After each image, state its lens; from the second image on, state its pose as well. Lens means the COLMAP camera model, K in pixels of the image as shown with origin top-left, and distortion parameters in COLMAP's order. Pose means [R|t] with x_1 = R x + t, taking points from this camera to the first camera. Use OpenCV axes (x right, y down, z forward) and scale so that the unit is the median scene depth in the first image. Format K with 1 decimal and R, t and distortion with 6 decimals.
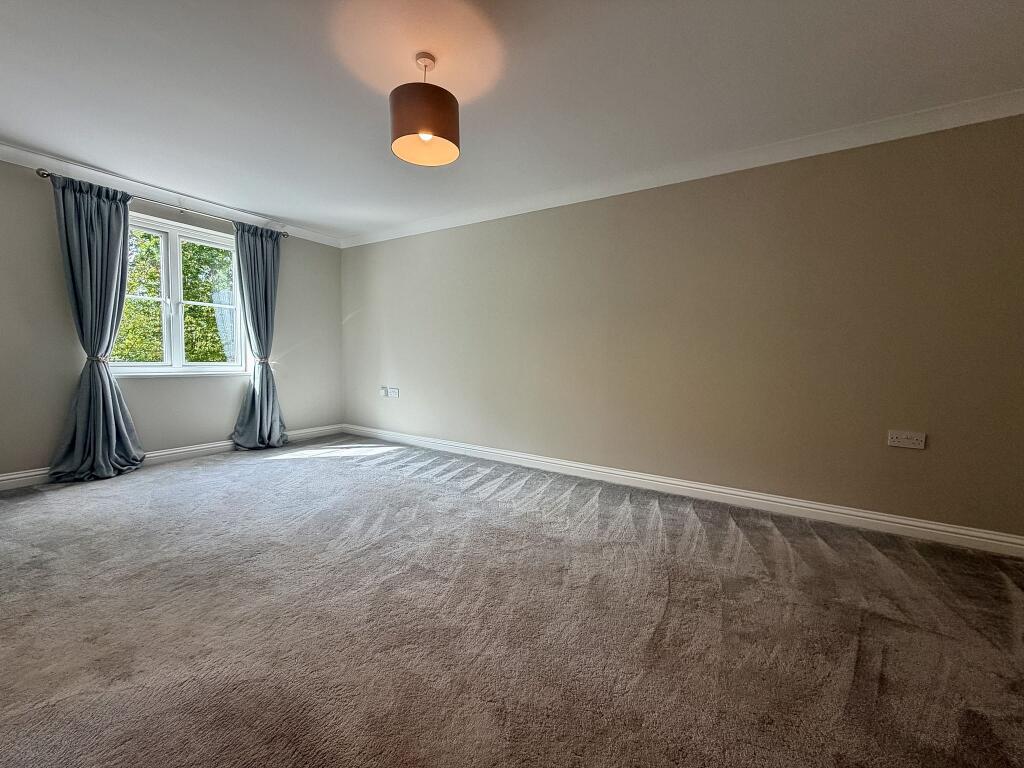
lens RADIAL K [[409.7, 0, 511.1], [0, 409.7, 381.9], [0, 0, 1]] dist [0.000828, 0.000204]
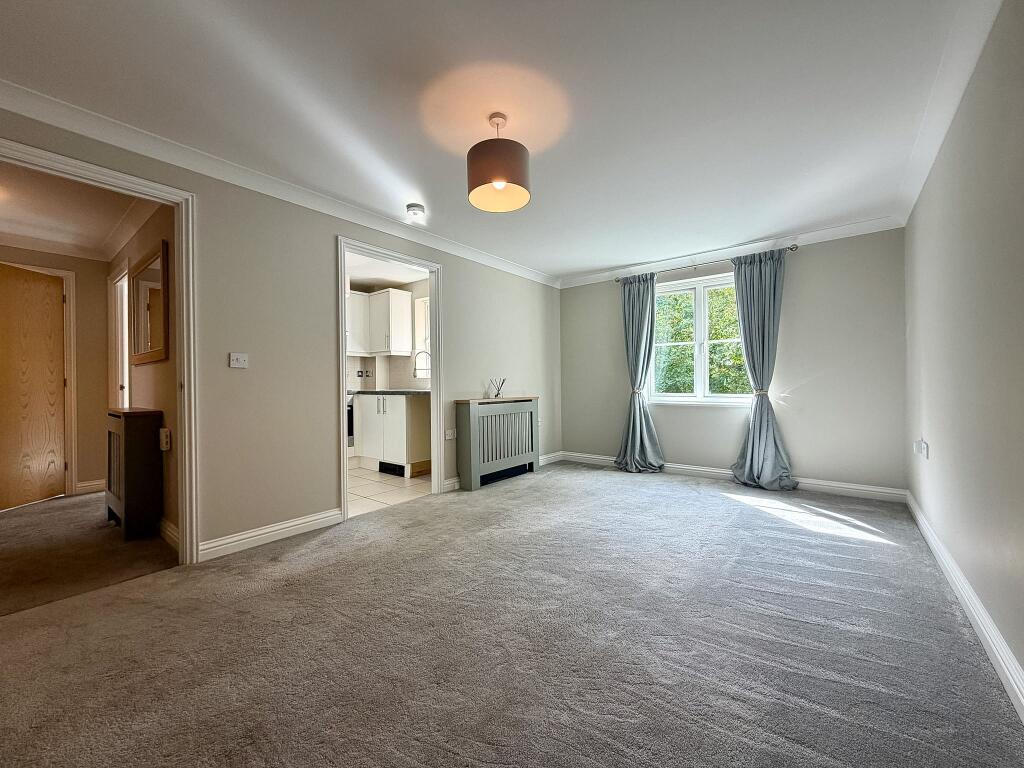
lens RADIAL K [[409.7, 0, 511.1], [0, 409.7, 381.9], [0, 0, 1]] dist [0.000828, 0.000204]
pose [[-0.115558, -0.022224, -0.993052, 0.442011], [-0.057485, 0.998224, -0.015650, -0.033449], [0.991636, 0.055277, -0.116630, 0.620881]]
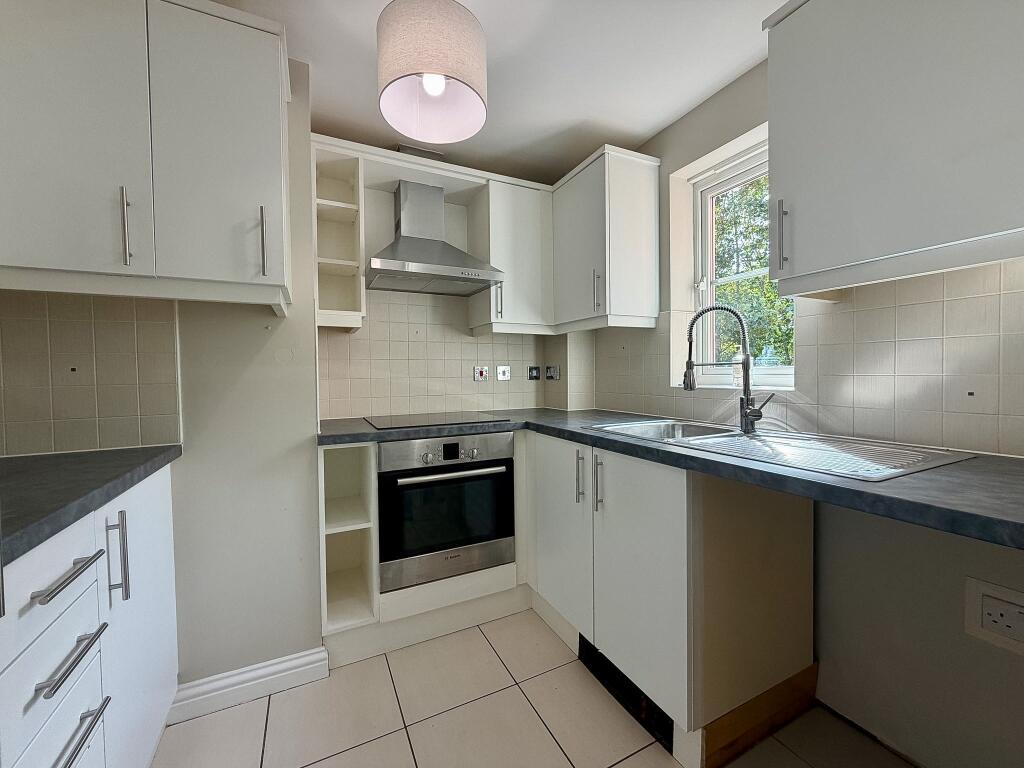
lens RADIAL K [[407.4, 0, 504.4], [0, 407.4, 381.4], [0, 0, 1]] dist [0.000681, 0.000062]
pose [[-0.537726, 0.003095, -0.843114, -0.388433], [-0.055163, 0.997721, 0.038845, -0.065472], [0.841313, 0.067396, -0.536330, 0.217776]]
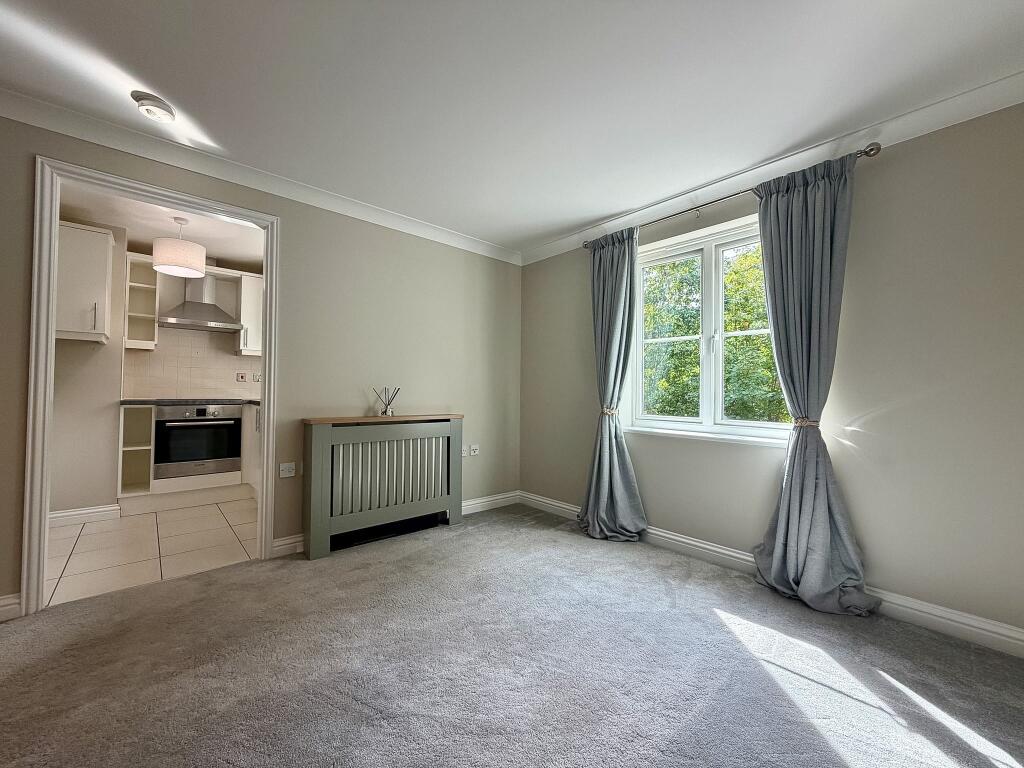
lens RADIAL K [[409.7, 0, 511.1], [0, 409.7, 381.9], [0, 0, 1]] dist [0.000828, 0.000204]
pose [[-0.279602, -0.046504, -0.958989, -0.015047], [-0.079739, 0.996500, -0.025074, -0.069615], [0.956799, 0.069458, -0.282332, 0.903390]]
